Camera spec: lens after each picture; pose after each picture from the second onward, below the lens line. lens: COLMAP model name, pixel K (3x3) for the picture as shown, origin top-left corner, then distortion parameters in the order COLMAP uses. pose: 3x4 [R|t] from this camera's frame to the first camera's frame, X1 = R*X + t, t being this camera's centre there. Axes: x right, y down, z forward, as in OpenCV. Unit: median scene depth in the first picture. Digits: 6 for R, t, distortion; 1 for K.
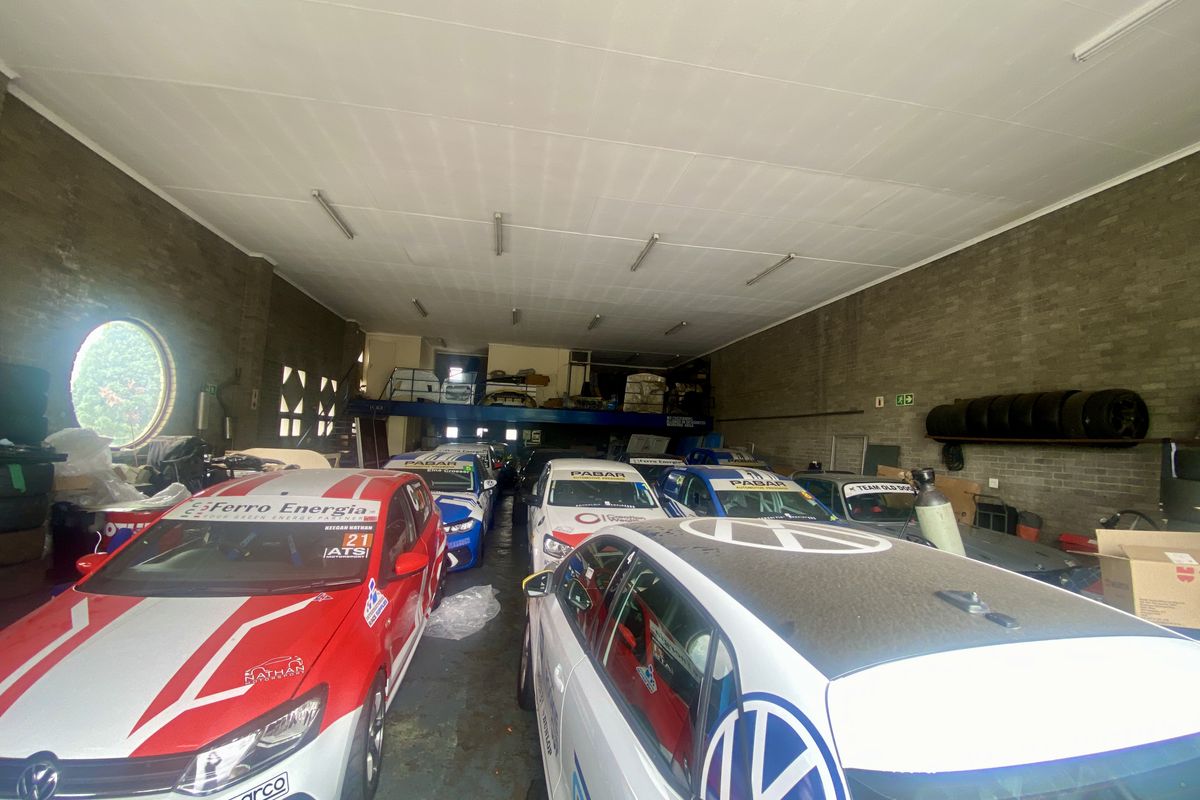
lens RADIAL K [[476.1, 0, 598.9], [0, 476.1, 411.1], [0, 0, 1]] dist [-0.003239, -0.001306]
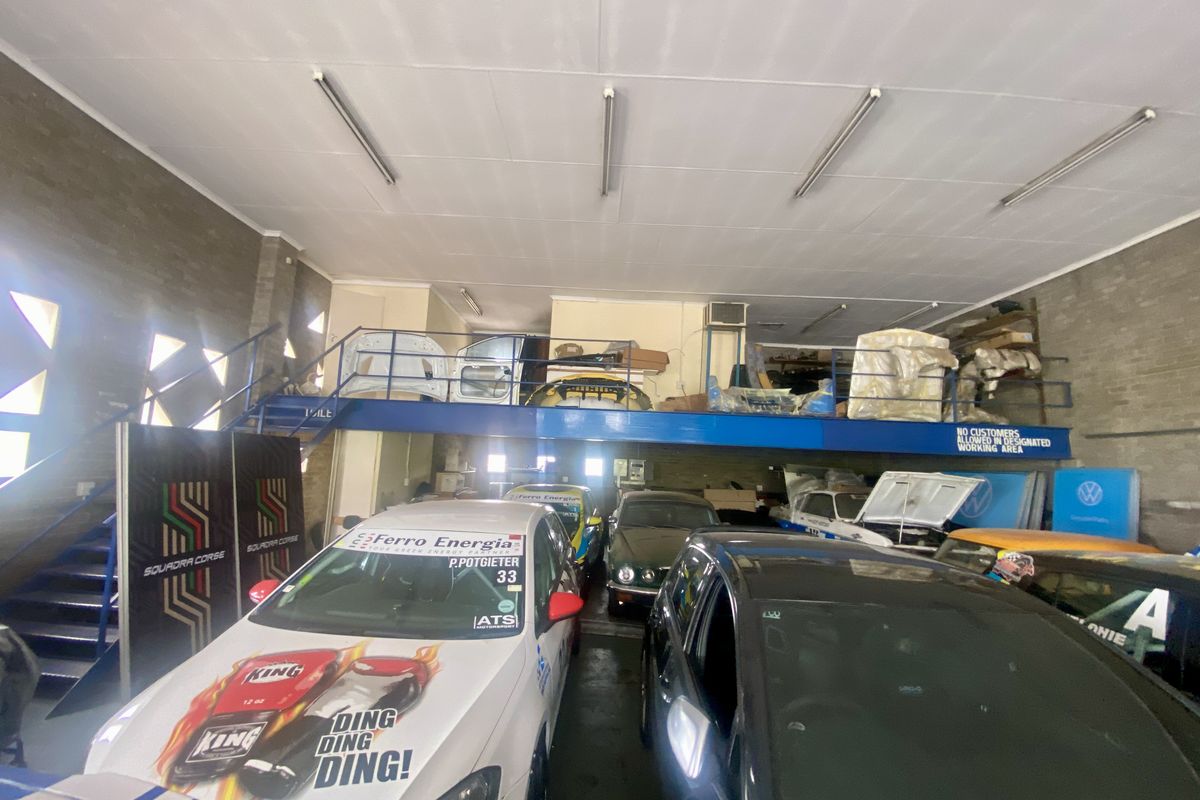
lens RADIAL K [[476.1, 0, 601.6], [0, 476.1, 399.0], [0, 0, 1]] dist [-0.003239, -0.001306]
pose [[0.987871, -0.019632, -0.154032, -0.116010], [0.006936, 0.996564, -0.082531, 0.020581], [0.155123, 0.080462, 0.984613, 0.586406]]
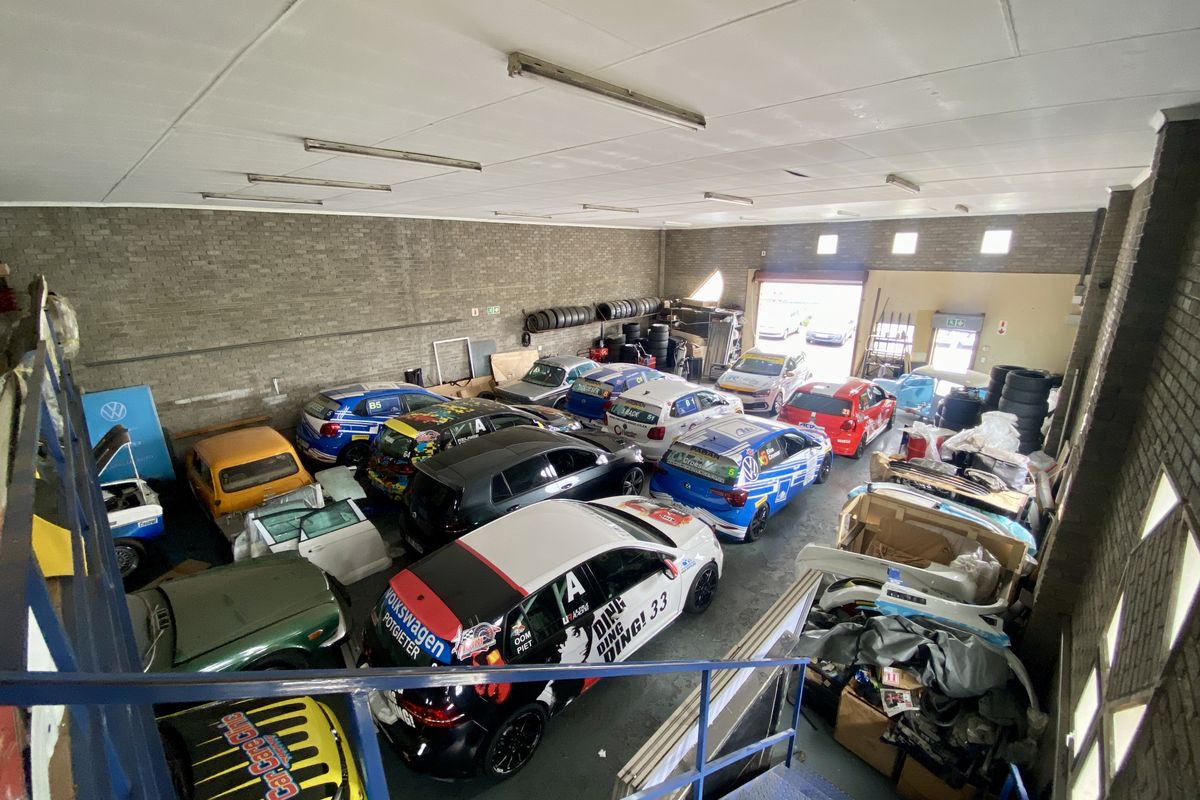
lens RADIAL K [[476.1, 0, 597.0], [0, 476.1, 395.4], [0, 0, 1]] dist [-0.003239, -0.001306]
pose [[-0.613072, -0.257202, 0.746987, -0.468576], [-0.056699, 0.957407, 0.283120, -0.125864], [-0.787989, 0.131219, -0.601543, 0.988237]]
